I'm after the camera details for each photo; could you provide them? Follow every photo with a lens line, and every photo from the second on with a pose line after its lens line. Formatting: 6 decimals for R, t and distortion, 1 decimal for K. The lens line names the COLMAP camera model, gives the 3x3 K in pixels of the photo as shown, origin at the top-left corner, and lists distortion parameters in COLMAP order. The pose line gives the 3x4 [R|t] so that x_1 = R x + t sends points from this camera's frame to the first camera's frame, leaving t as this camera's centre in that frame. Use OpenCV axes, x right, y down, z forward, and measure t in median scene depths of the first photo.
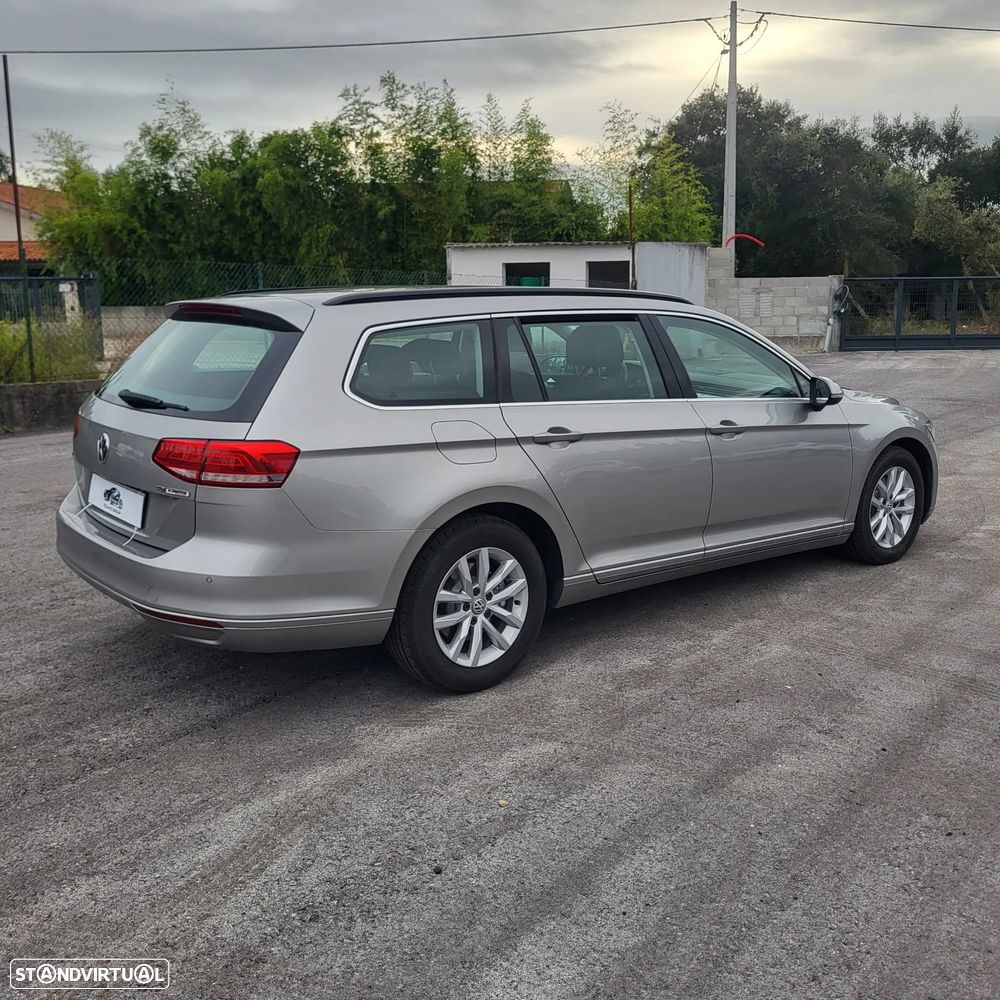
lens RADIAL K [[1015.6, 0, 512.0], [0, 1015.6, 443.7], [0, 0, 1]] dist [0.035430, -0.021389]
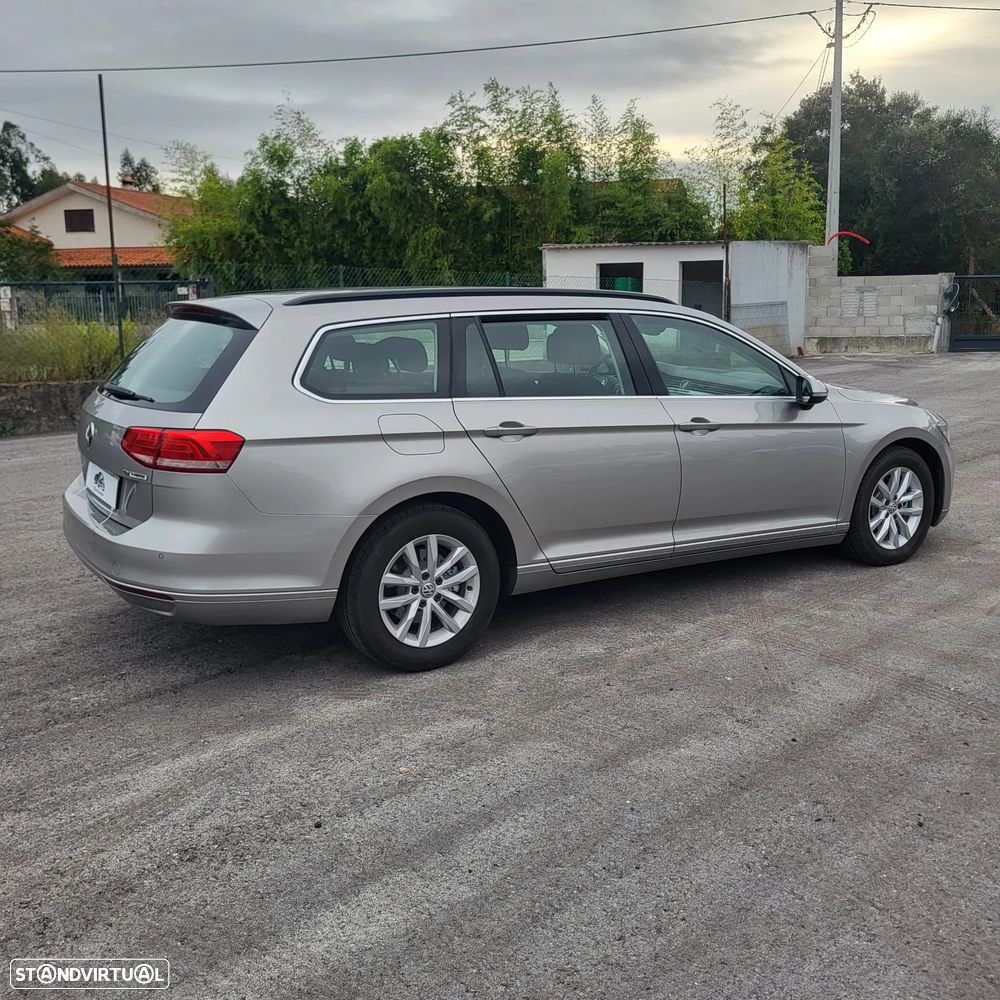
lens RADIAL K [[1015.6, 0, 512.0], [0, 1015.6, 443.7], [0, 0, 1]] dist [0.035430, -0.021389]
pose [[0.992753, 0.012830, -0.119485, 0.028585], [-0.012927, 0.999916, -0.000036, 0.001095], [0.119474, 0.001581, 0.992836, -0.006066]]
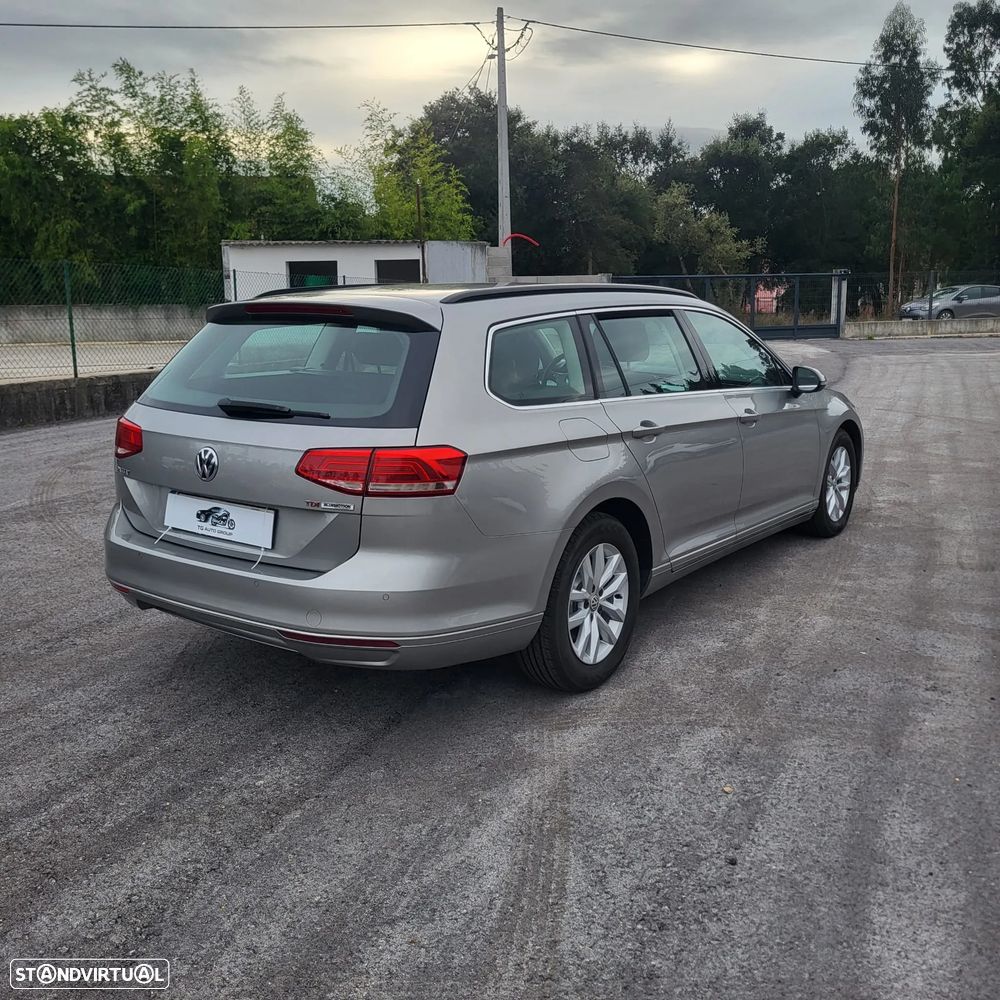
lens RADIAL K [[1012.7, 0, 507.9], [0, 1012.7, 441.4], [0, 0, 1]] dist [0.041236, -0.021758]
pose [[0.965118, -0.045940, 0.257754, -0.058501], [0.046165, 0.998920, 0.005181, -0.001253], [-0.257714, 0.006899, 0.966197, 0.009187]]
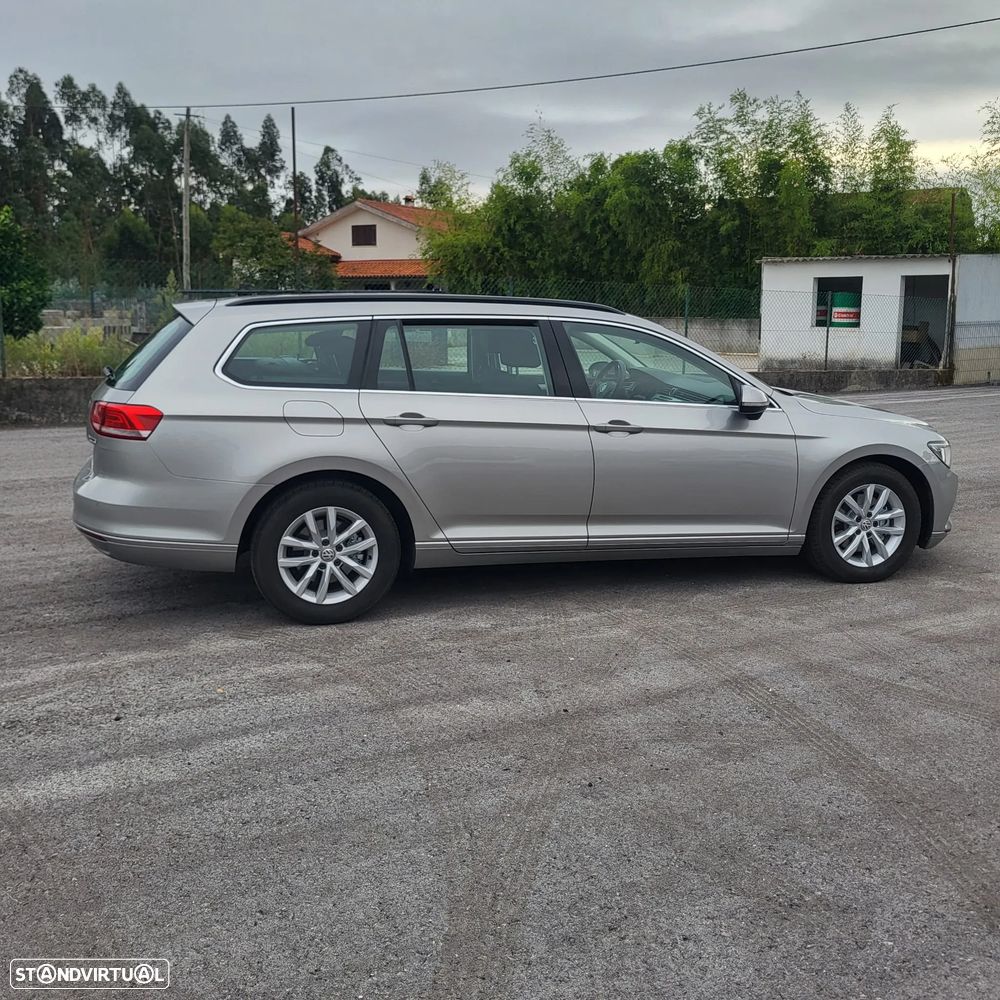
lens RADIAL K [[1015.6, 0, 512.0], [0, 1015.6, 443.7], [0, 0, 1]] dist [0.035430, -0.021389]
pose [[0.922169, 0.063919, -0.381470, 0.100575], [-0.069553, 0.997578, -0.000986, 0.002100], [0.380483, 0.027442, 0.924381, -0.007245]]
